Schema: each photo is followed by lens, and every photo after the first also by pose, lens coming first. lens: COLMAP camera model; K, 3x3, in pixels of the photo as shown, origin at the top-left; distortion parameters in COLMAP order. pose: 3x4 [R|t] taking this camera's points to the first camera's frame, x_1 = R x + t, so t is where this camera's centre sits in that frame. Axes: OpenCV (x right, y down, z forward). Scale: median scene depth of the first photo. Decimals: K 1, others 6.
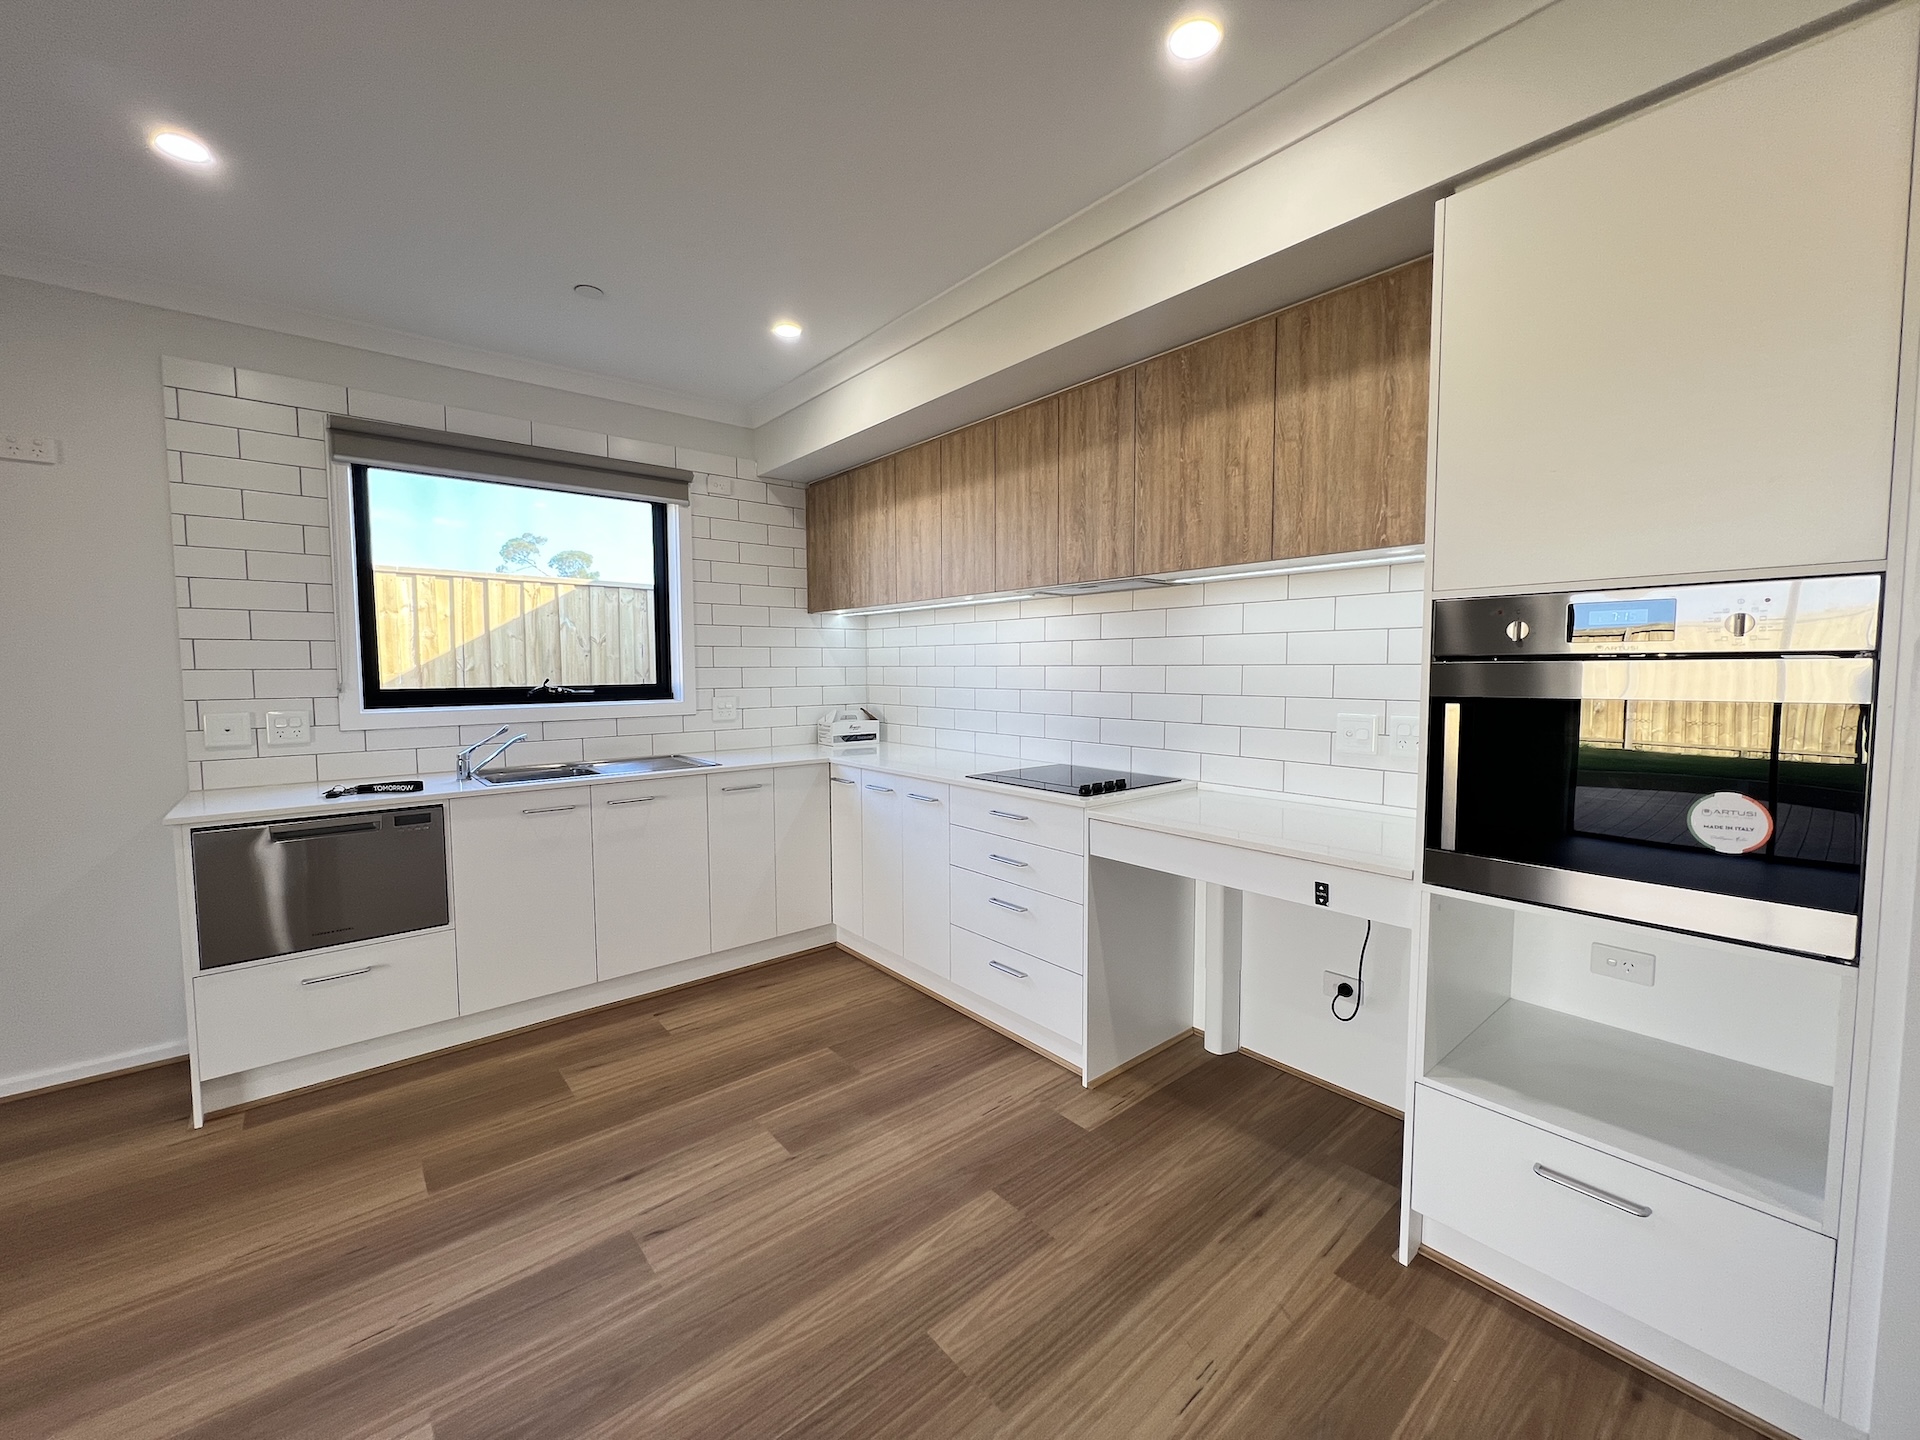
lens RADIAL K [[769.0, 0, 953.6], [0, 769.0, 712.7], [0, 0, 1]] dist [-0.003896, 0.000654]
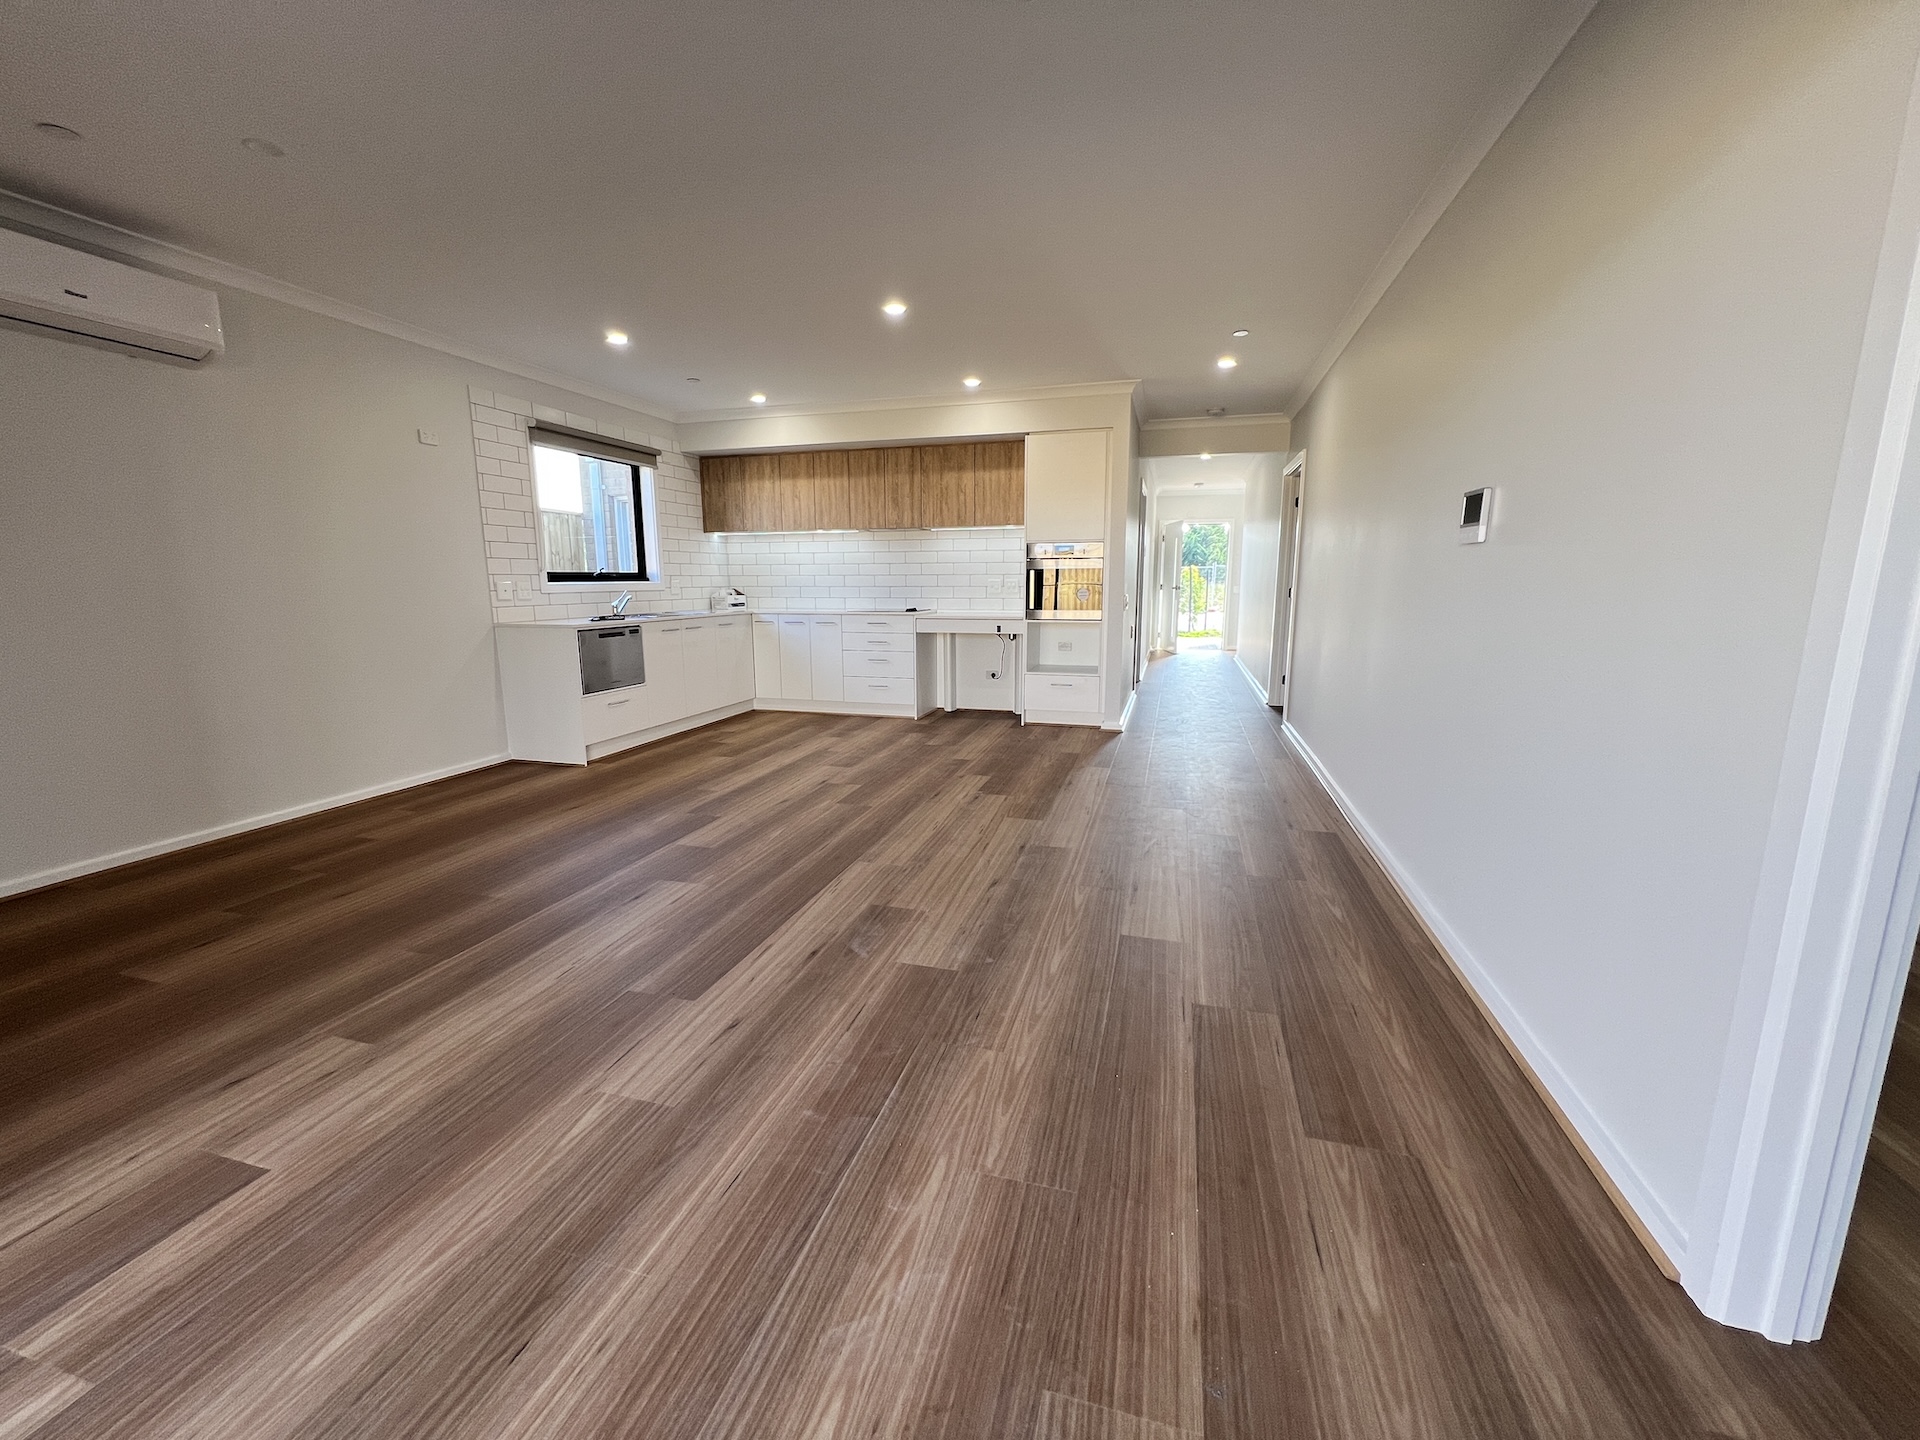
lens RADIAL K [[769.0, 0, 953.6], [0, 769.0, 712.7], [0, 0, 1]] dist [-0.003896, 0.000654]
pose [[0.830823, -0.093274, 0.548665, -1.023717], [0.032647, 0.992326, 0.119261, 0.121698], [-0.555579, -0.081173, 0.827492, -1.119567]]
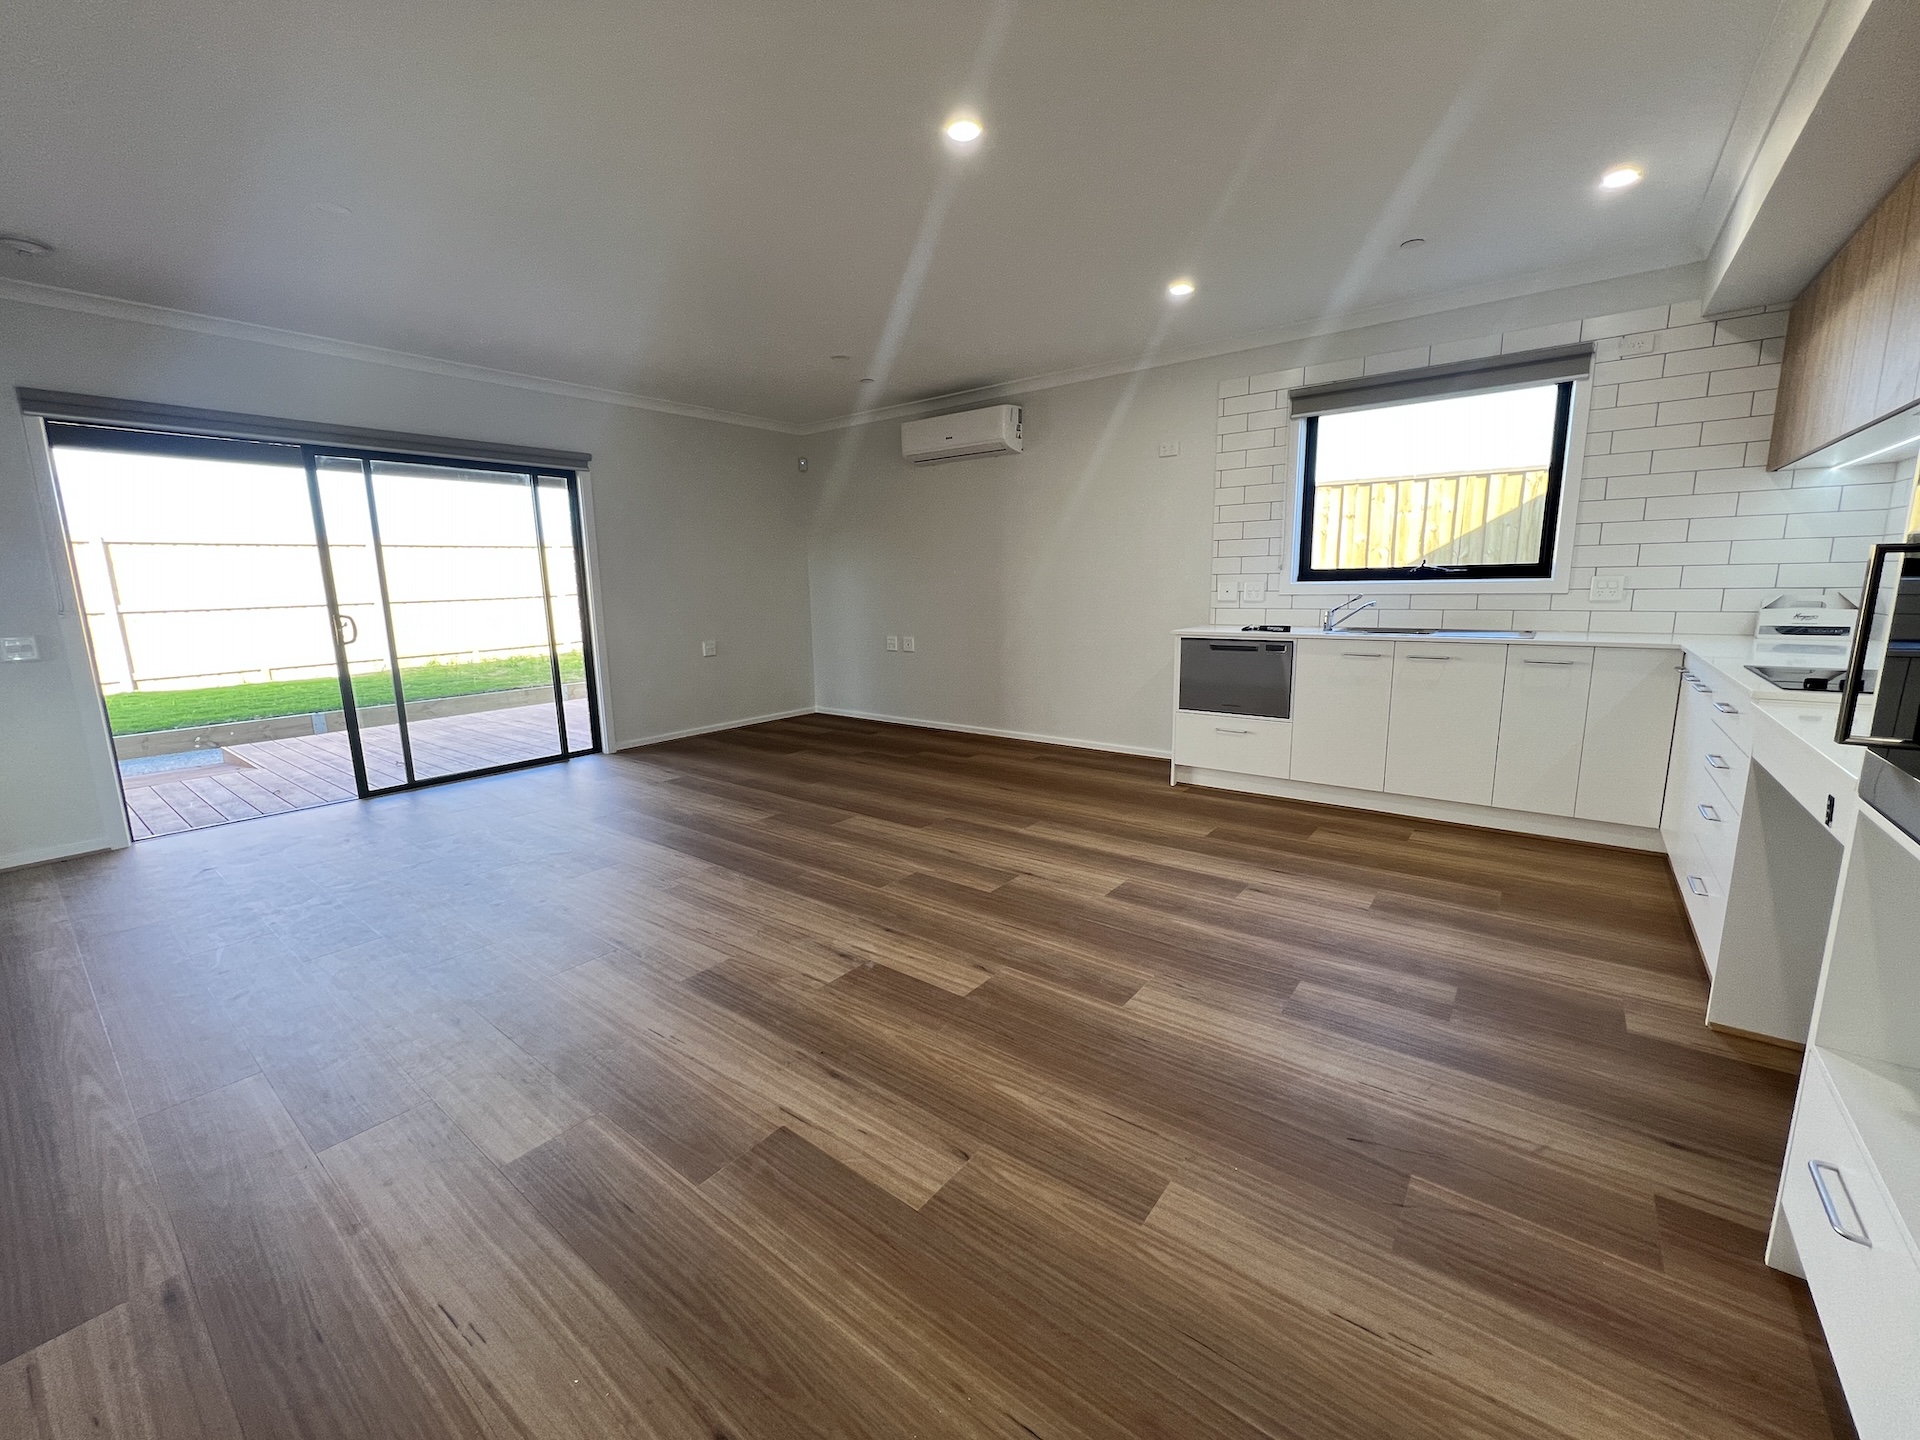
lens RADIAL K [[769.0, 0, 953.6], [0, 769.0, 712.7], [0, 0, 1]] dist [-0.003896, 0.000654]
pose [[0.209082, 0.166543, -0.963612, 0.645900], [-0.041133, 0.986017, 0.161491, 0.035472], [0.977033, 0.005872, 0.213009, -0.000944]]
